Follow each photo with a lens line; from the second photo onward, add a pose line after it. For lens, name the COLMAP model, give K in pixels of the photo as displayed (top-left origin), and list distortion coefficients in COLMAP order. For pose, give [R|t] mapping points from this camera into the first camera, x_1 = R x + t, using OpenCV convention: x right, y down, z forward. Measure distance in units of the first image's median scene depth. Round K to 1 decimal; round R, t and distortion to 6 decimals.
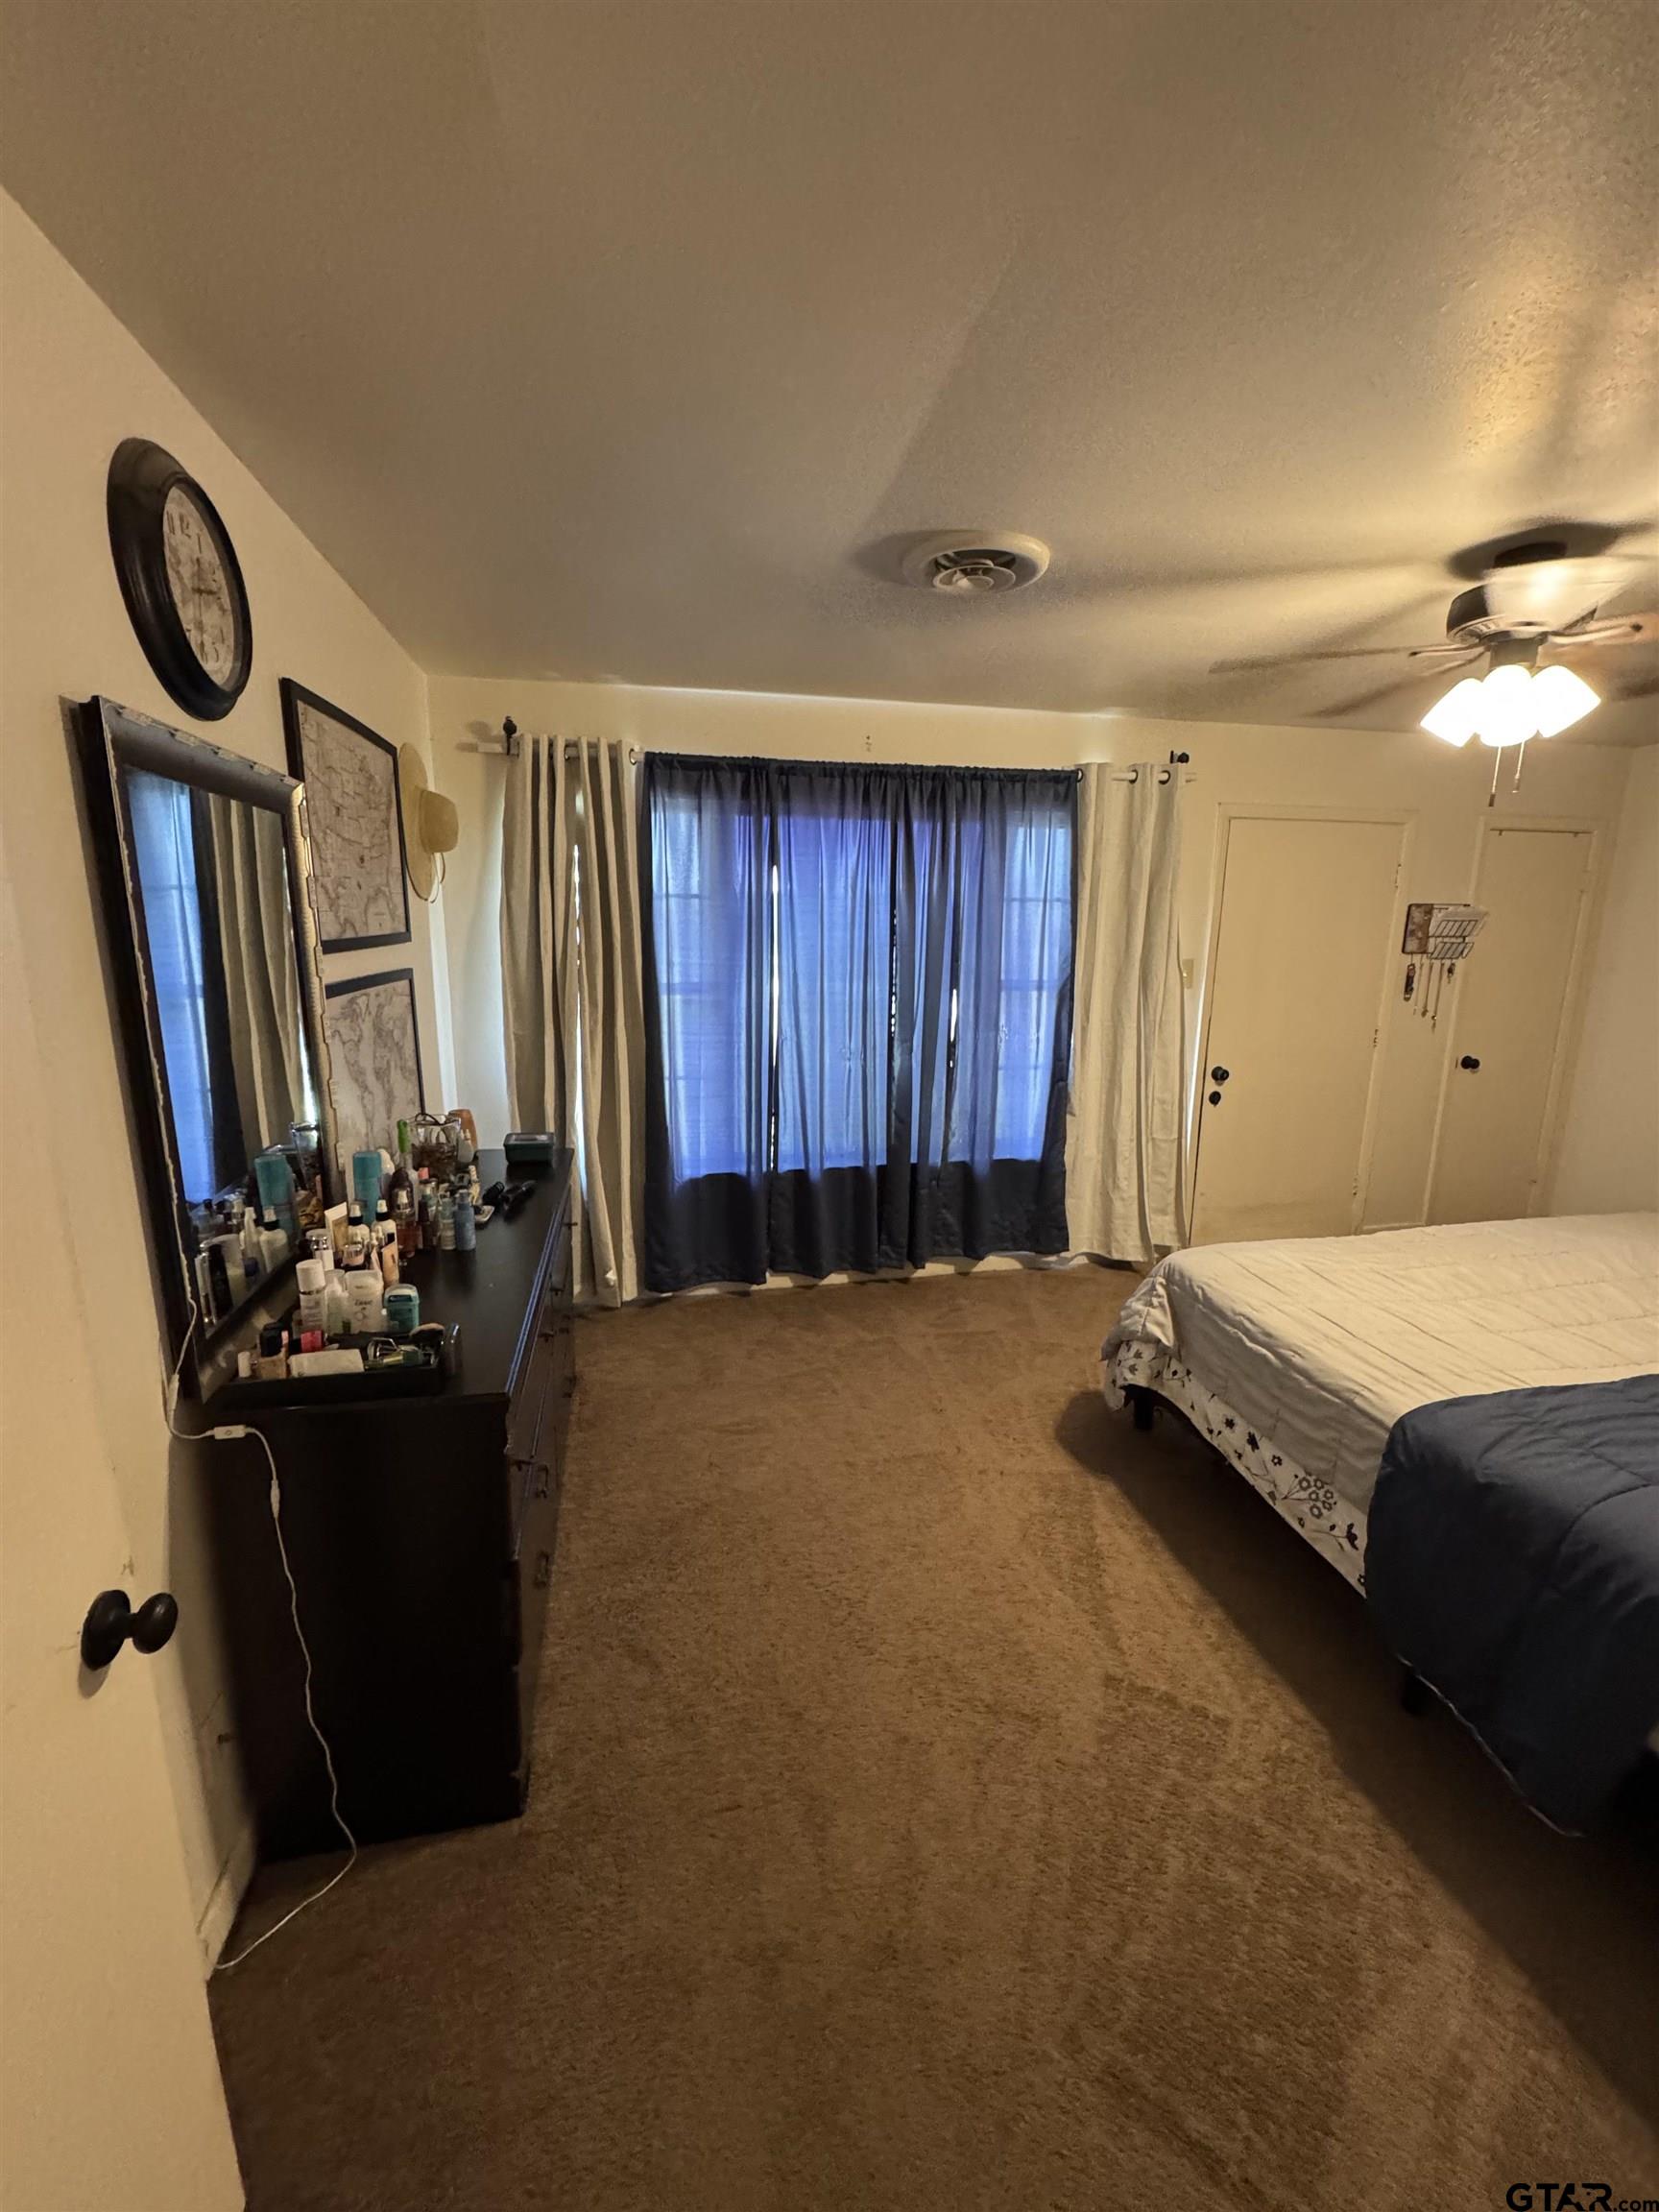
lens RADIAL K [[885.0, 0, 829.0], [0, 885.0, 1104.3], [0, 0, 1]] dist [-0.001447, 0.000862]
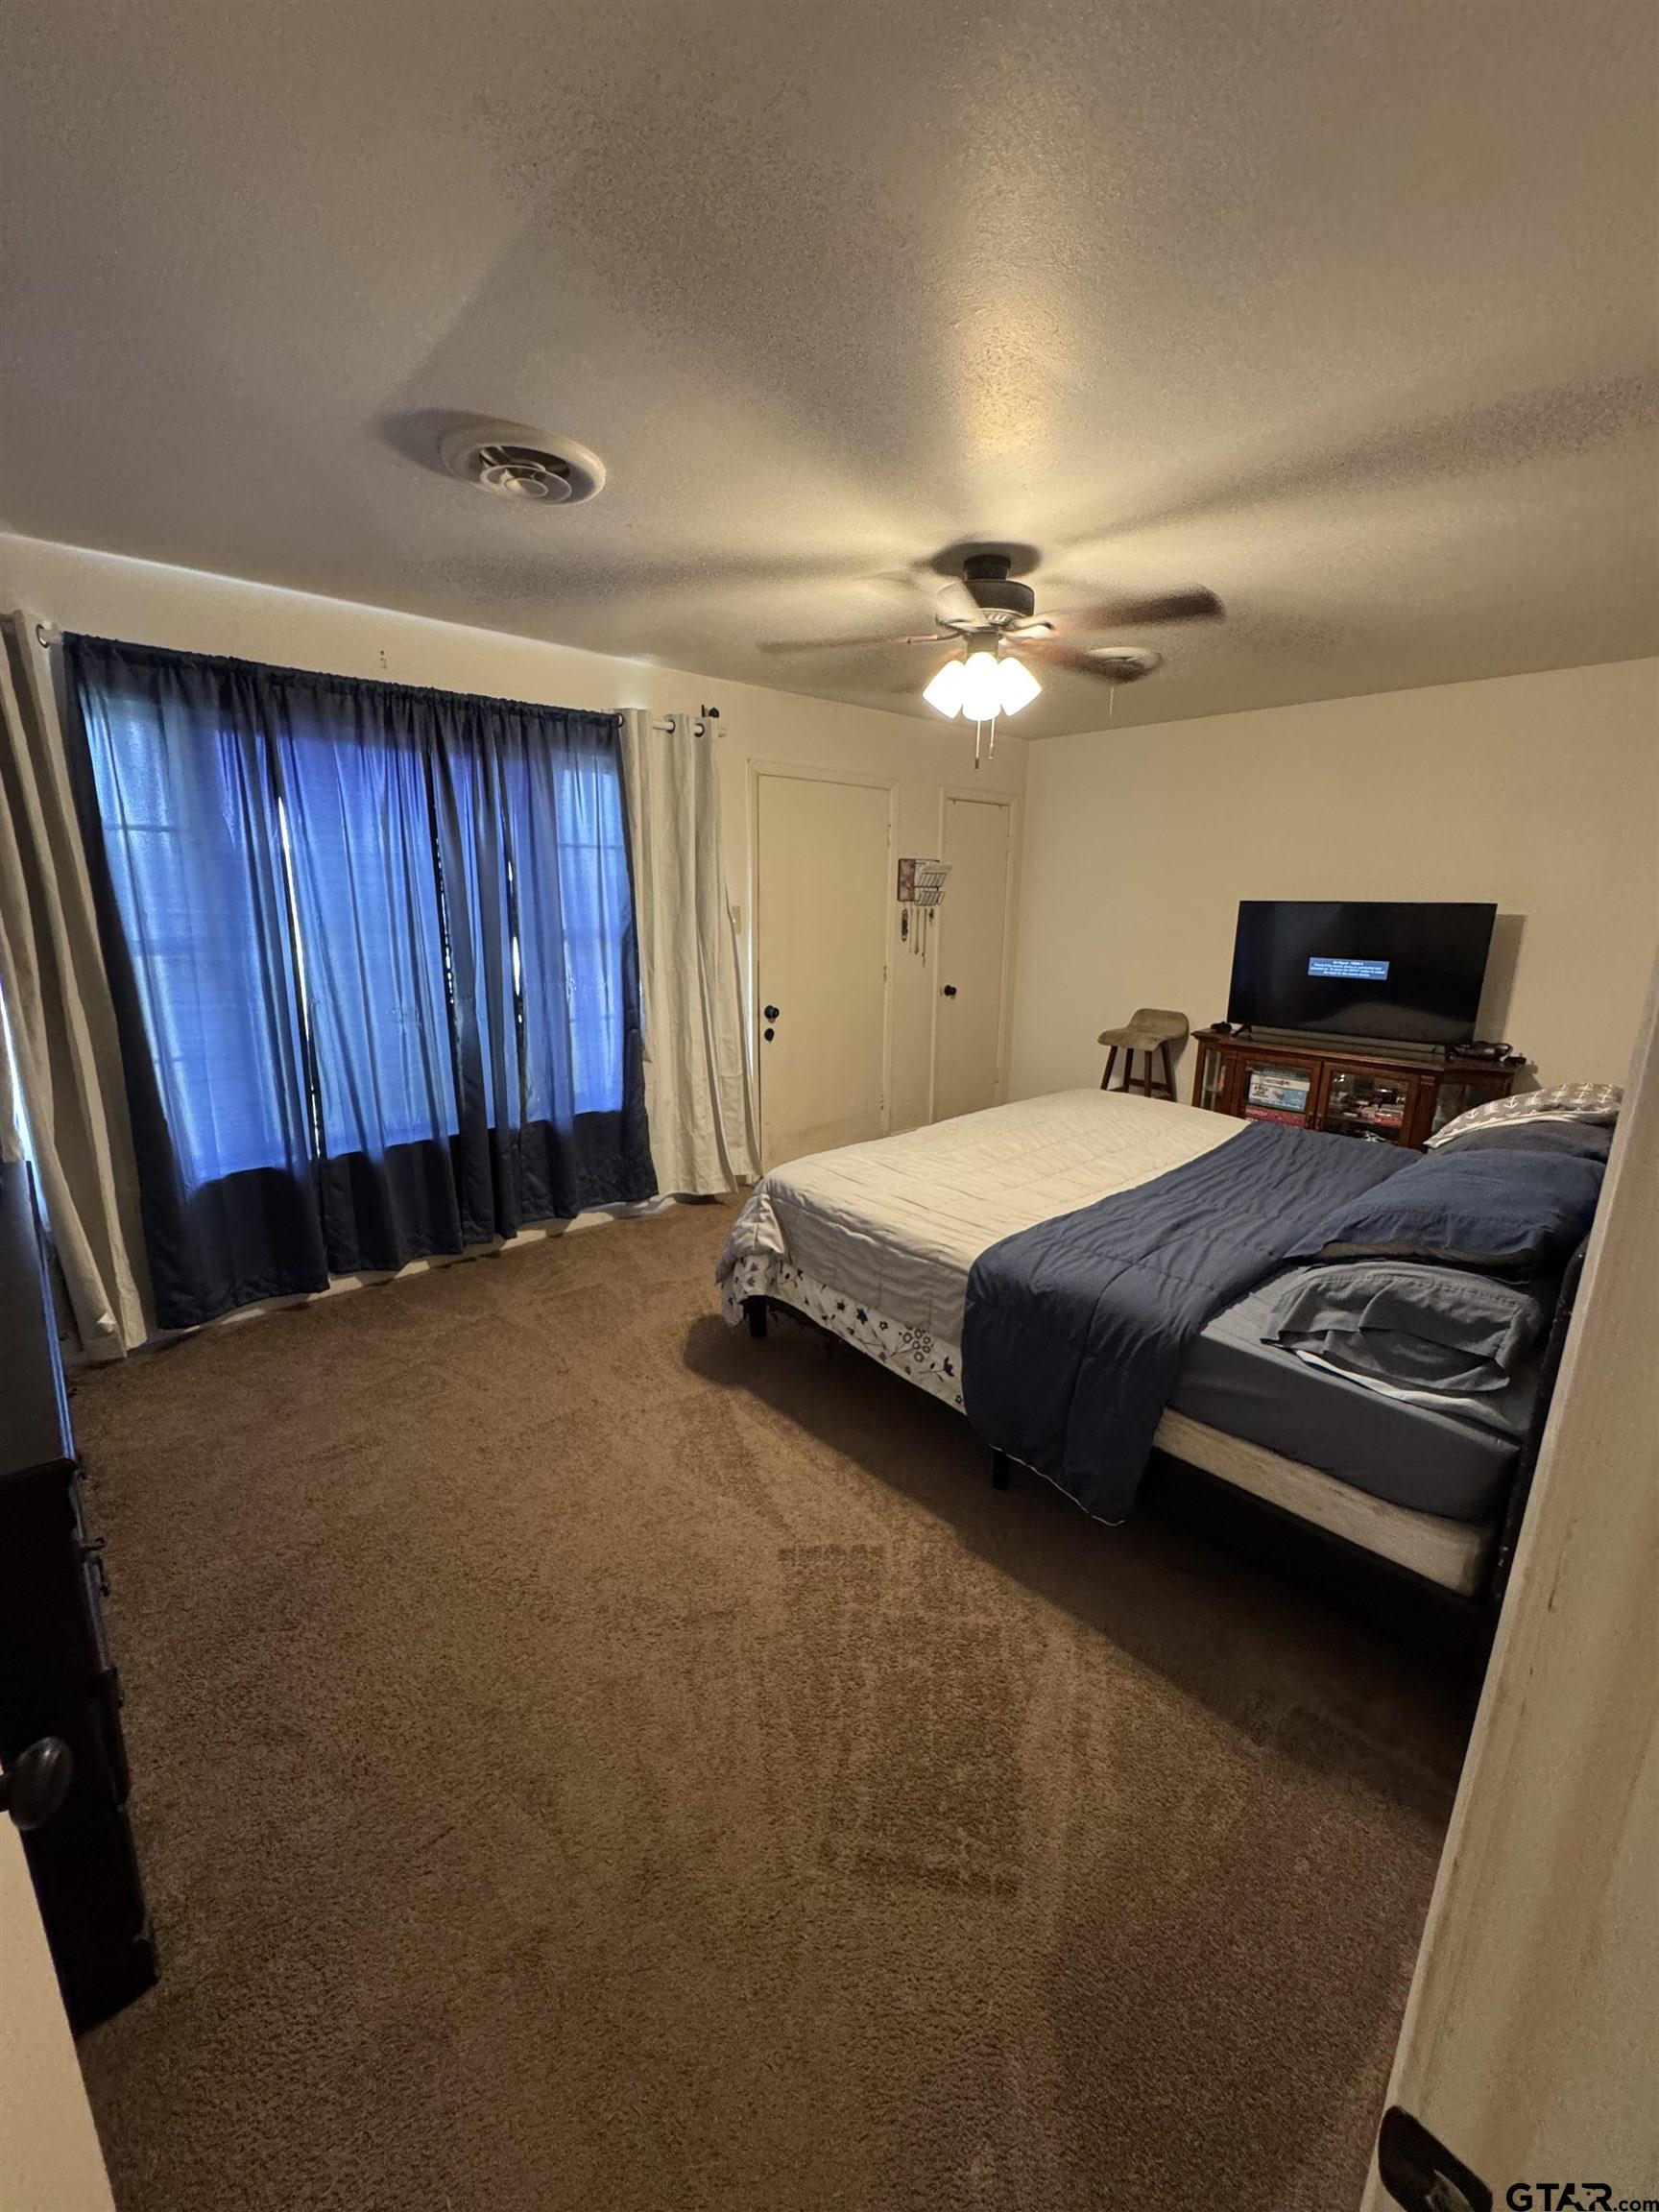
lens RADIAL K [[885.0, 0, 829.0], [0, 885.0, 1104.3], [0, 0, 1]] dist [-0.001447, 0.000862]
pose [[0.862928, -0.117988, 0.491359, -0.058083], [0.099139, 0.992992, 0.064334, 0.018429], [-0.495506, -0.006803, 0.868578, 0.013761]]
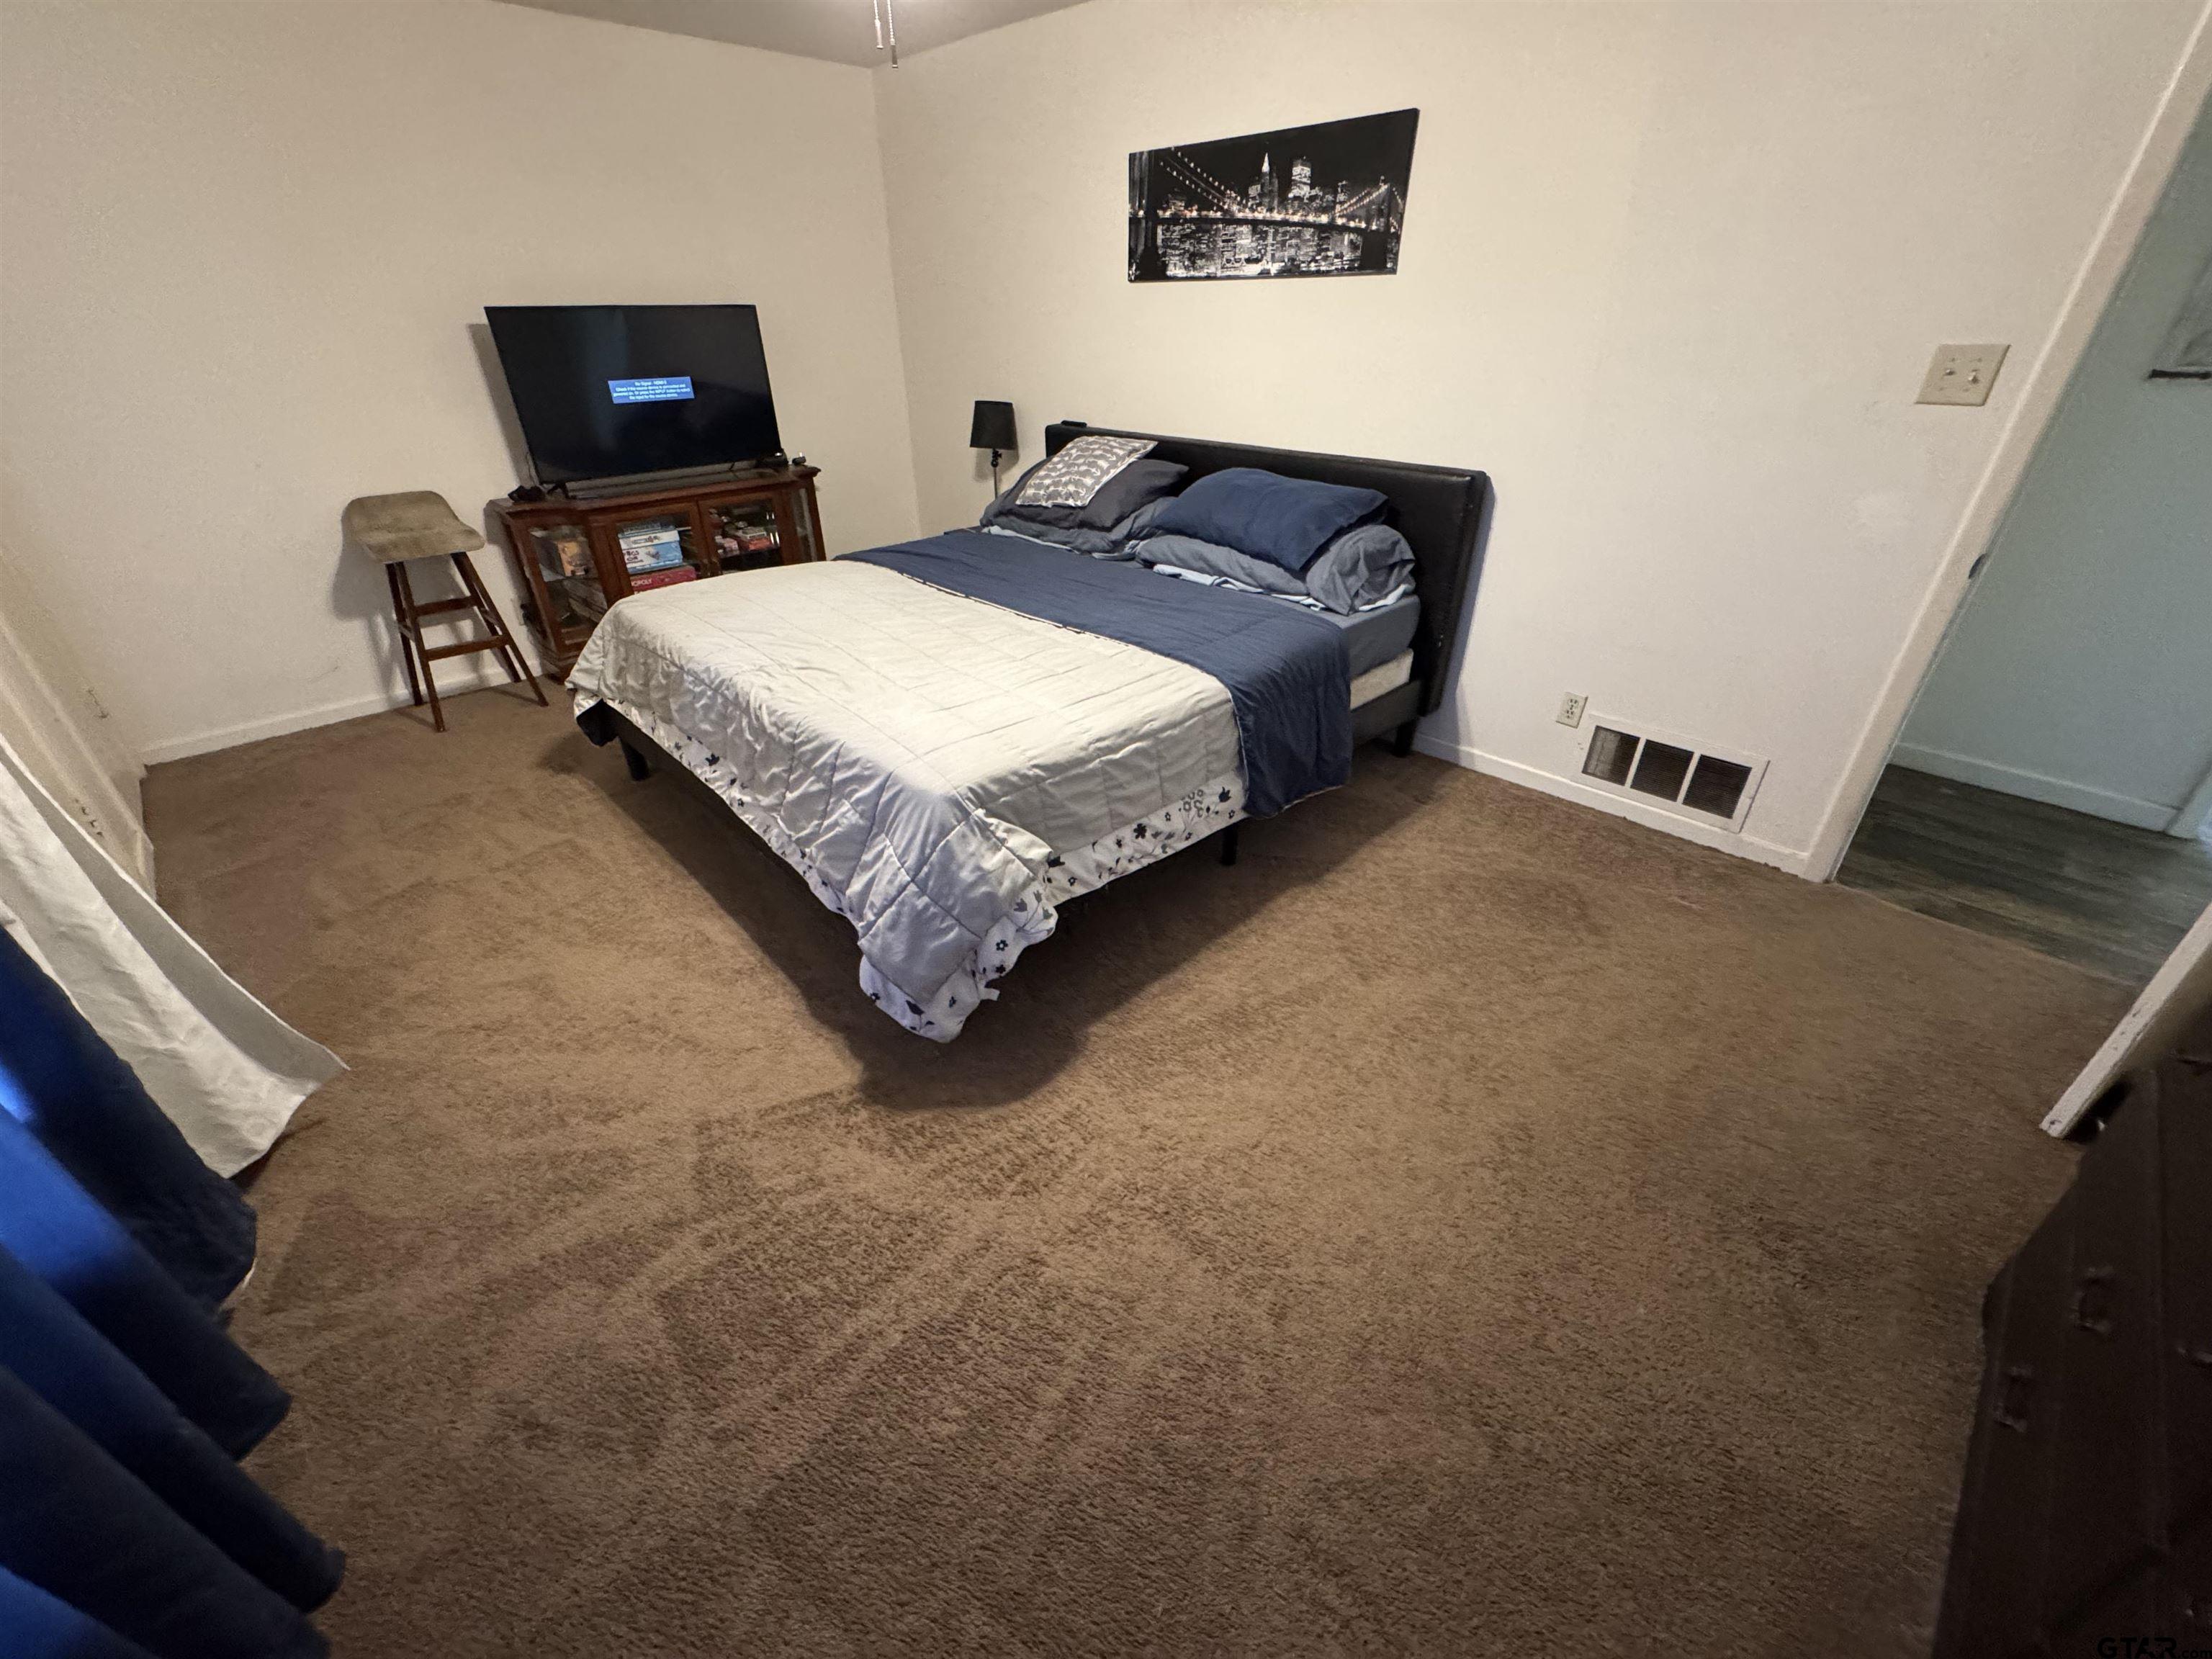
lens RADIAL K [[885.0, 0, 1106.0], [0, 885.0, 829.5], [0, 0, 1]] dist [-0.001447, 0.000862]
pose [[-0.535510, -0.431038, 0.726247, -0.146423], [0.171494, 0.786526, 0.593268, -0.142851], [-0.826933, 0.442248, -0.347272, 0.875302]]
